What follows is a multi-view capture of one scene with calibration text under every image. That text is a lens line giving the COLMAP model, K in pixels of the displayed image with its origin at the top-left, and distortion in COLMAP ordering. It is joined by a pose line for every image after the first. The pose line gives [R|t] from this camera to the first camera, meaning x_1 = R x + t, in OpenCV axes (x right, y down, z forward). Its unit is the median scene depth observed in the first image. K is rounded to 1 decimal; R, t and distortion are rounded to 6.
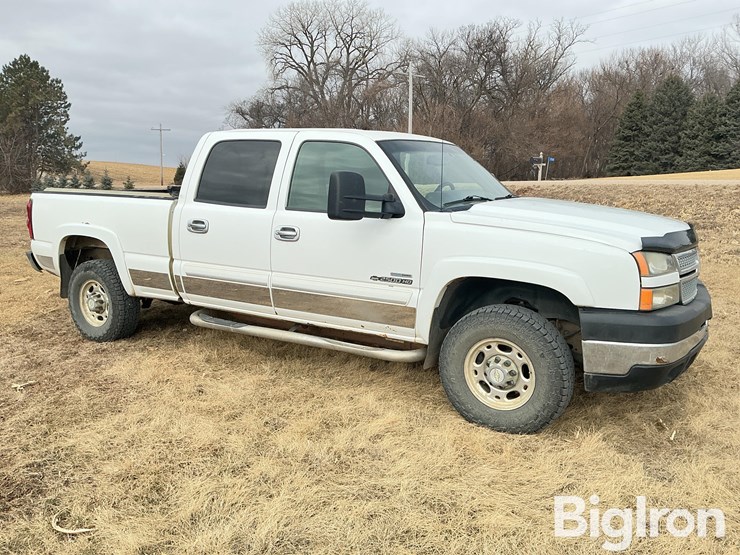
lens RADIAL K [[612.9, 0, 374.6], [0, 612.9, 279.2], [0, 0, 1]] dist [0.072081, -0.129881]
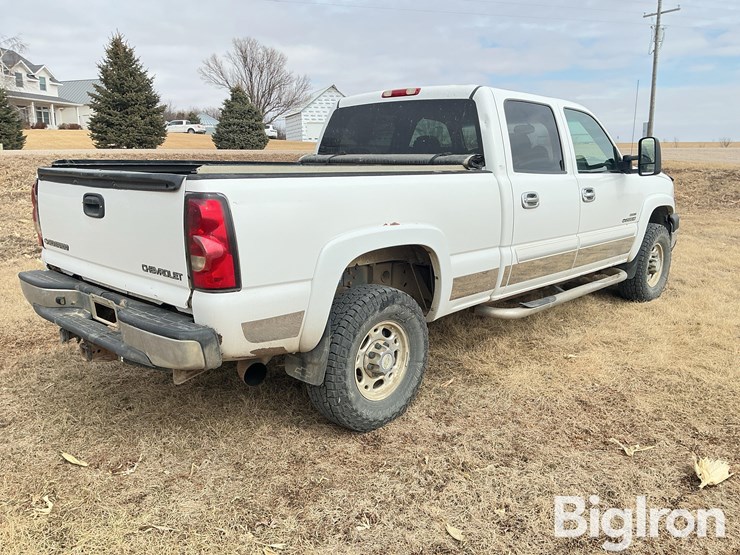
lens RADIAL K [[612.9, 0, 371.0], [0, 612.9, 277.0], [0, 0, 1]] dist [0.072081, -0.129881]
pose [[0.217922, -0.199140, 0.955434, -0.104807], [0.160569, 0.972937, 0.166164, -0.014323], [-0.962667, 0.117202, 0.244000, 0.090610]]
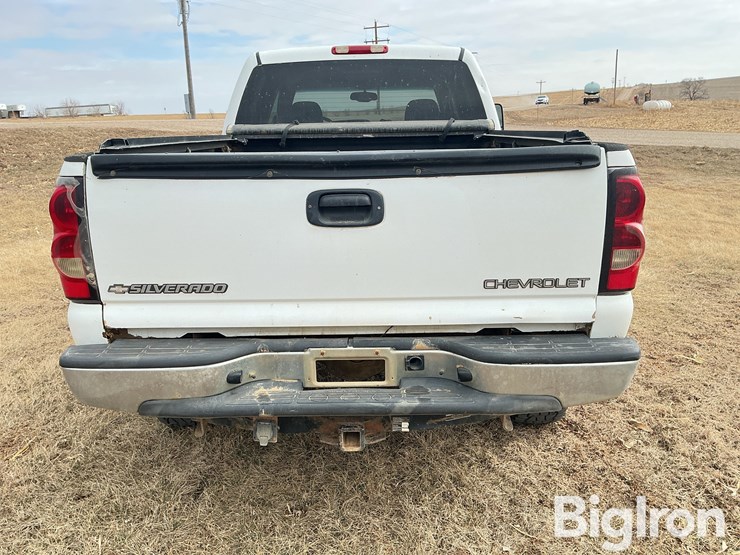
lens RADIAL K [[612.9, 0, 372.3], [0, 612.9, 279.2], [0, 0, 1]] dist [0.072081, -0.129881]
pose [[-0.491085, -0.213886, 0.844446, -0.086456], [0.161203, 0.930332, 0.329387, -0.022845], [-0.856066, 0.297885, -0.422392, 0.142627]]
